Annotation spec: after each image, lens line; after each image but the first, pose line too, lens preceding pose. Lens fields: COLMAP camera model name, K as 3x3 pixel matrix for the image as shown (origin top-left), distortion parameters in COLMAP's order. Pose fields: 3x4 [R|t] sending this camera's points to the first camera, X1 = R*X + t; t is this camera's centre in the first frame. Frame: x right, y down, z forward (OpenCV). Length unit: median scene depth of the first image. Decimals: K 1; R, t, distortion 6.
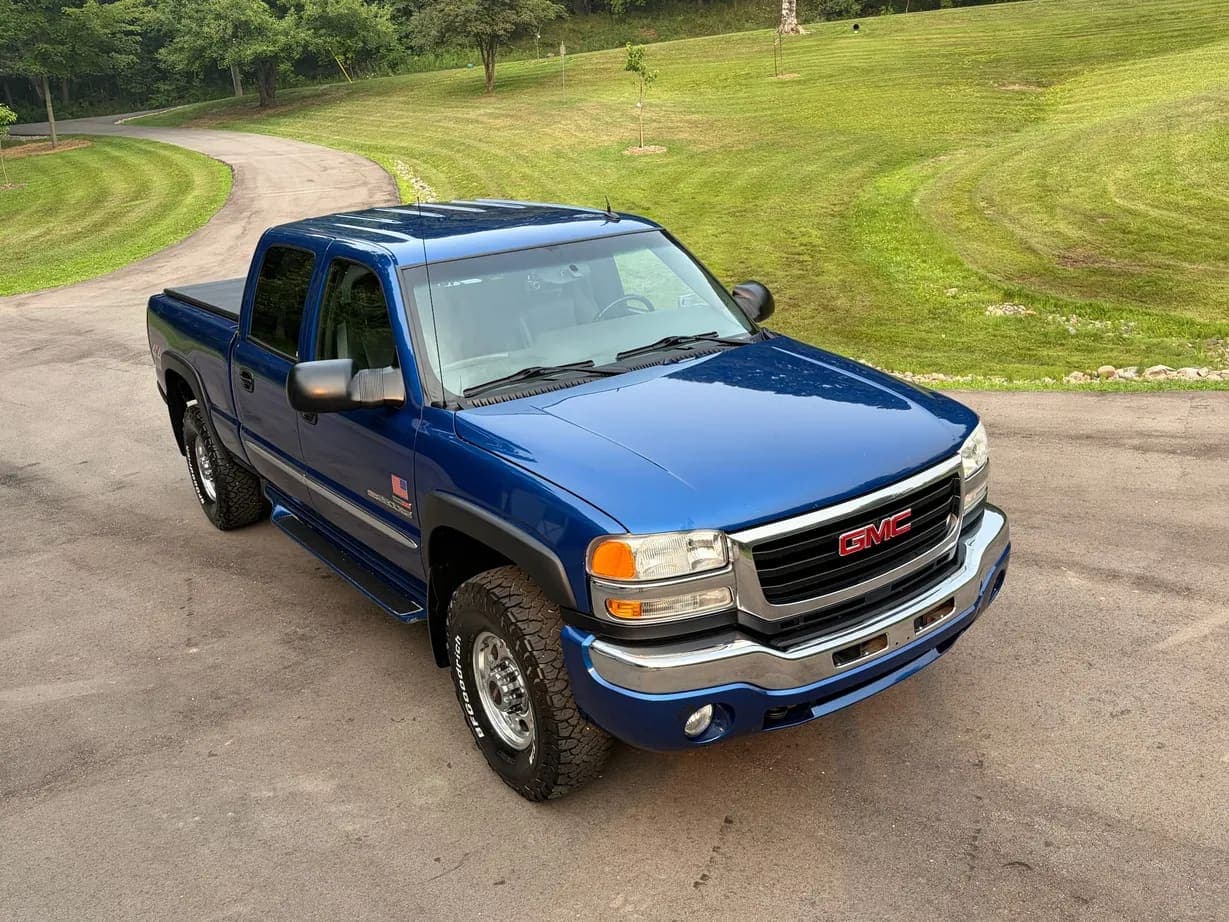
lens RADIAL K [[1065.3, 0, 606.0], [0, 1065.3, 462.0], [0, 0, 1]] dist [0.037796, -0.024205]
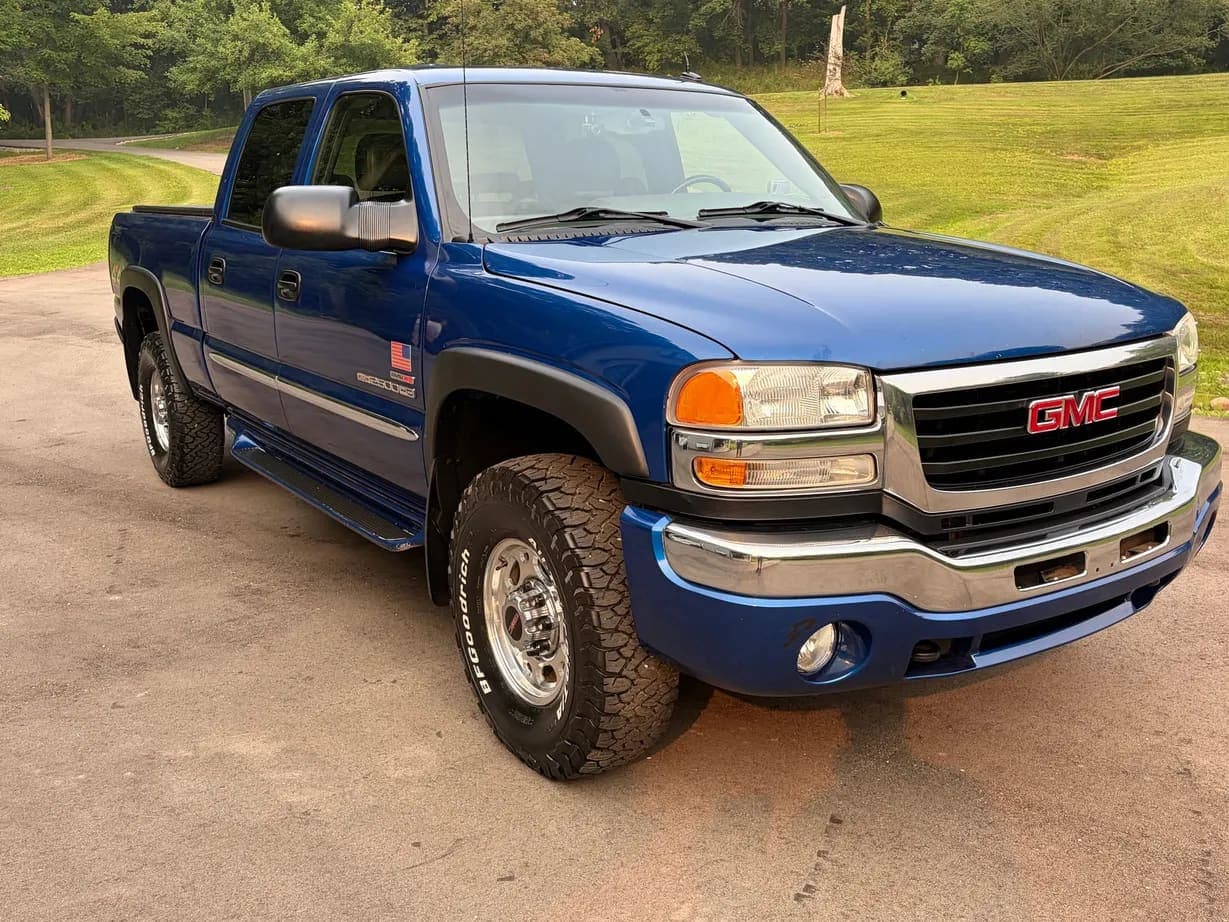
lens RADIAL K [[1133.8, 0, 609.0], [0, 1133.8, 462.4], [0, 0, 1]] dist [0.029182, 0.000000]
pose [[0.997738, 0.067210, -0.001521, -0.039220], [-0.067134, 0.994899, -0.075293, 0.138697], [-0.003547, 0.075225, 0.997160, 0.198880]]
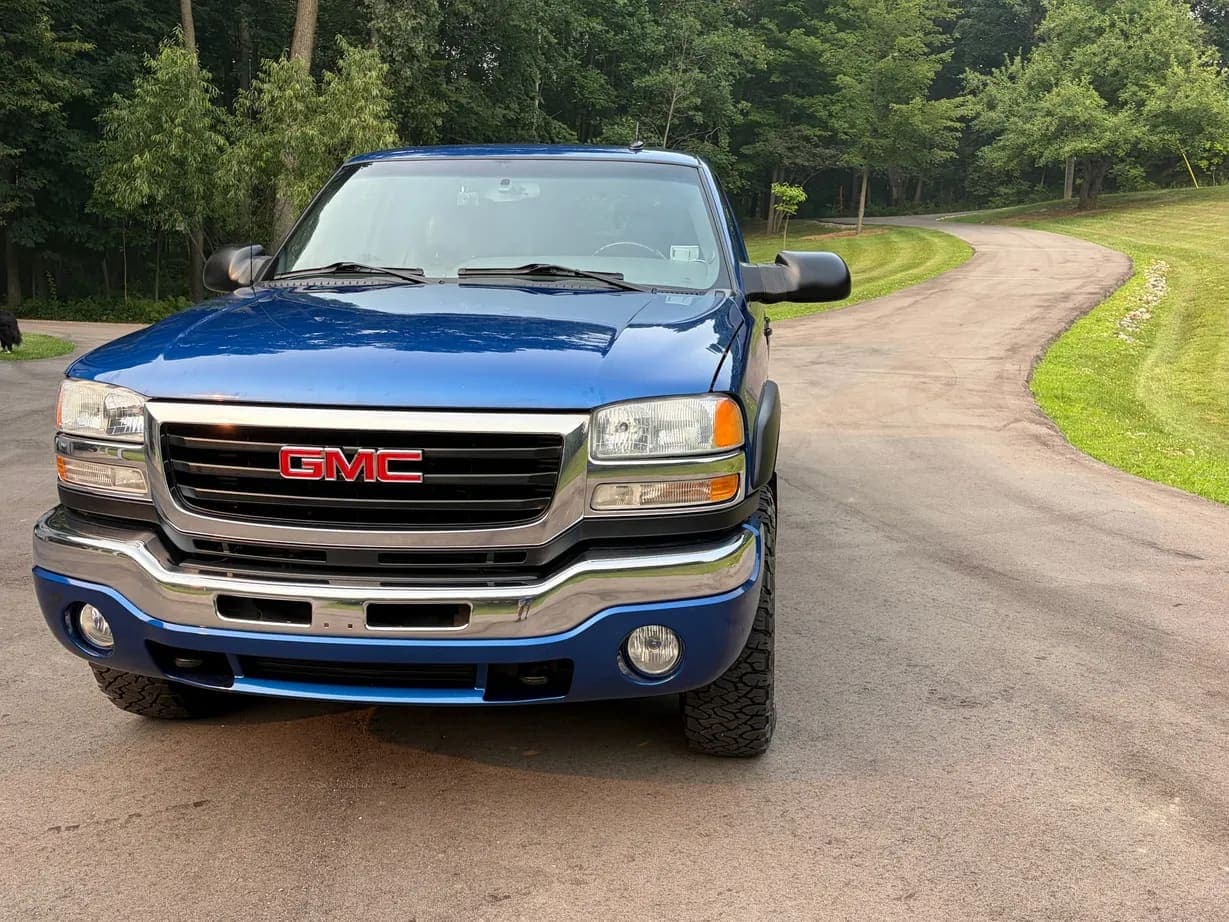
lens RADIAL K [[1133.8, 0, 615.4], [0, 1133.8, 462.6], [0, 0, 1]] dist [0.029182, 0.000000]
pose [[0.741624, 0.196597, -0.641361, 0.674871], [-0.267527, 0.963448, -0.014023, 0.021997], [0.615161, 0.181982, 0.767111, 0.413889]]
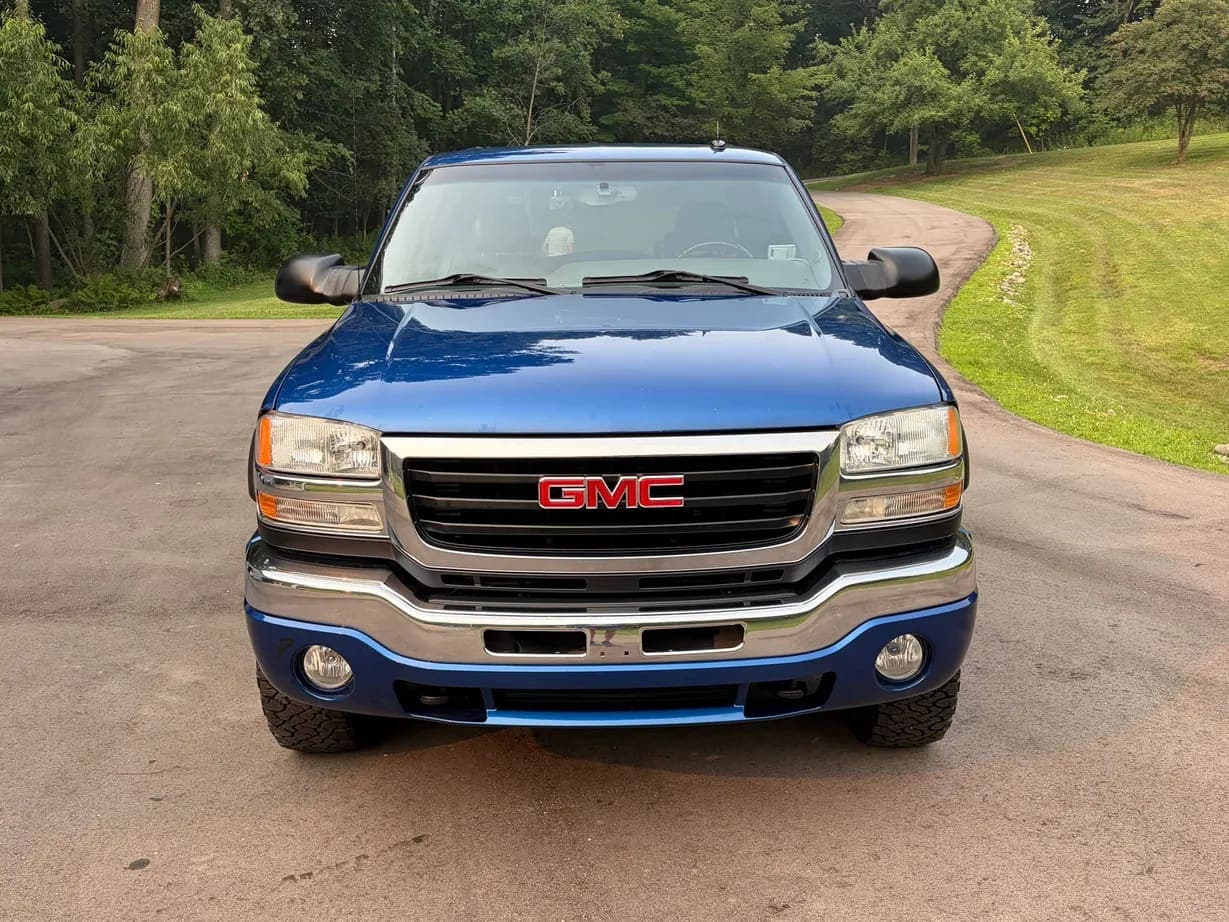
lens RADIAL K [[1133.8, 0, 618.1], [0, 1133.8, 464.1], [0, 0, 1]] dist [0.029182, 0.000000]
pose [[0.826672, 0.175501, -0.534615, 0.509356], [-0.219659, 0.975383, -0.019463, 0.047770], [0.518039, 0.133522, 0.844872, 0.287201]]
